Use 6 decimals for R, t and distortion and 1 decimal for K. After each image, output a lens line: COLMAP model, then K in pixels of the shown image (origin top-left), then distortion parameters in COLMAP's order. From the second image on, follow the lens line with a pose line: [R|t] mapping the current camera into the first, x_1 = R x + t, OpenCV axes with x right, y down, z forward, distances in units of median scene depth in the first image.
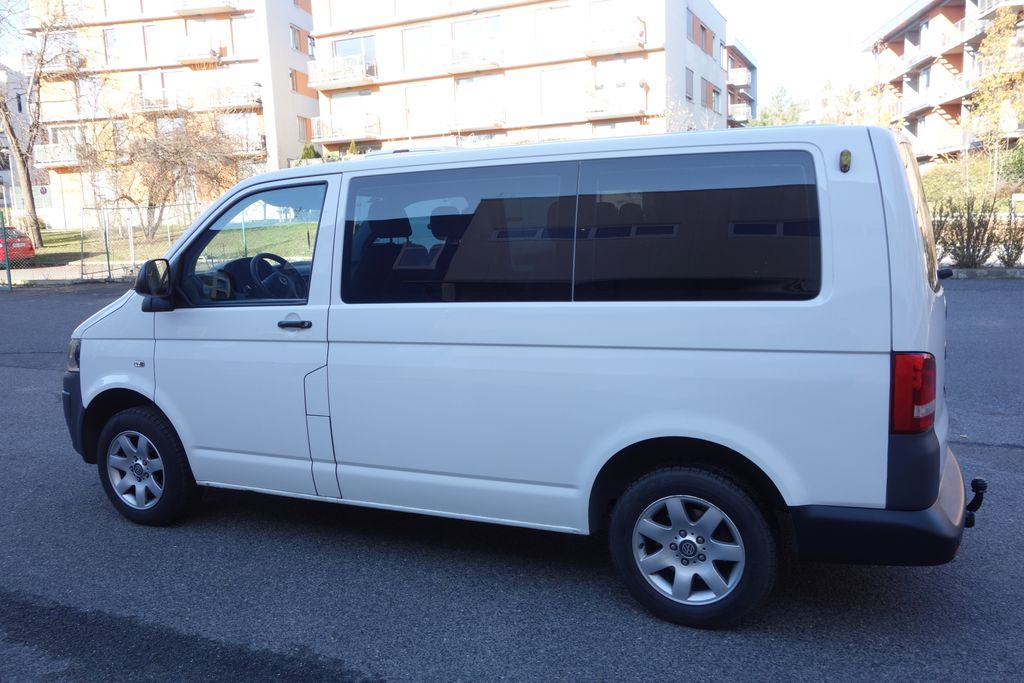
lens RADIAL K [[826.8, 0, 512.0], [0, 826.8, 341.5], [0, 0, 1]] dist [0.000027, -0.003952]
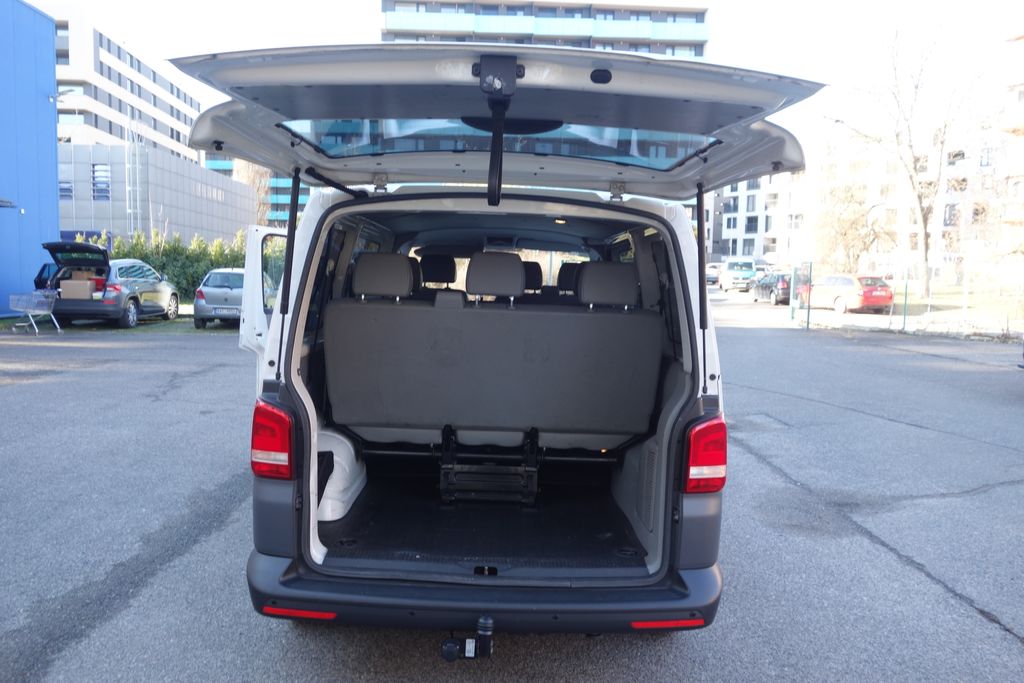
lens RADIAL K [[822.4, 0, 509.9], [0, 822.4, 347.6], [0, 0, 1]] dist [-0.001089, 0.008229]
pose [[0.421869, 0.127354, -0.897668, 1.026453], [-0.176228, 0.982721, 0.056600, -0.116205], [0.889365, 0.134316, 0.437023, 0.526065]]
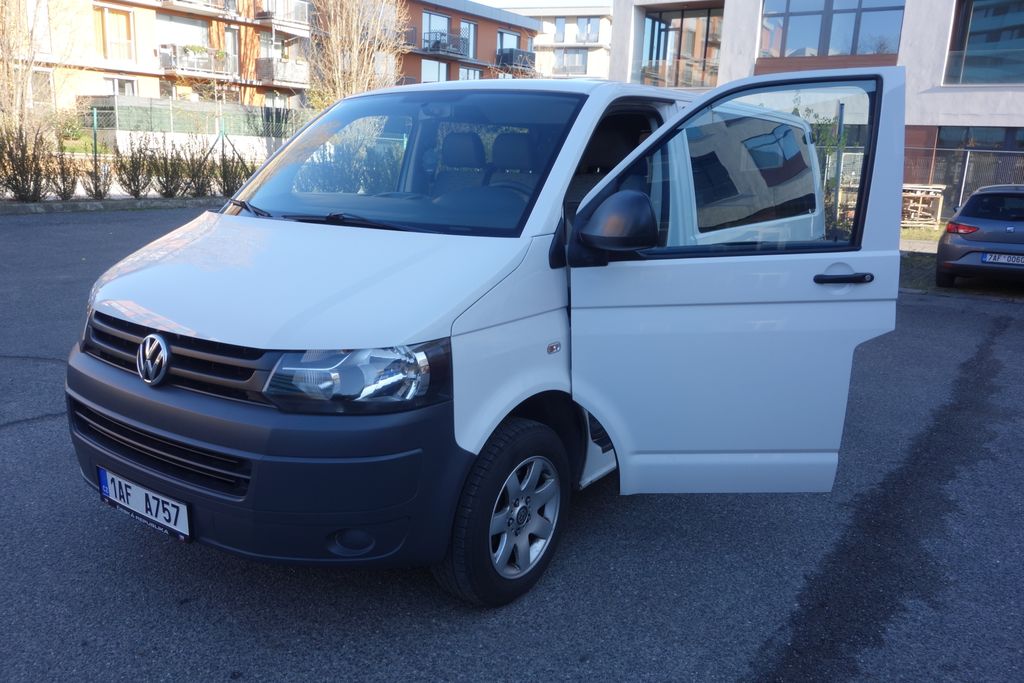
lens RADIAL K [[822.4, 0, 509.9], [0, 822.4, 347.6], [0, 0, 1]] dist [-0.001089, 0.008229]
pose [[0.176033, -0.184580, 0.966924, -1.086864], [0.101973, 0.980398, 0.168588, -0.087806], [-0.979088, 0.068923, 0.191405, 0.901287]]
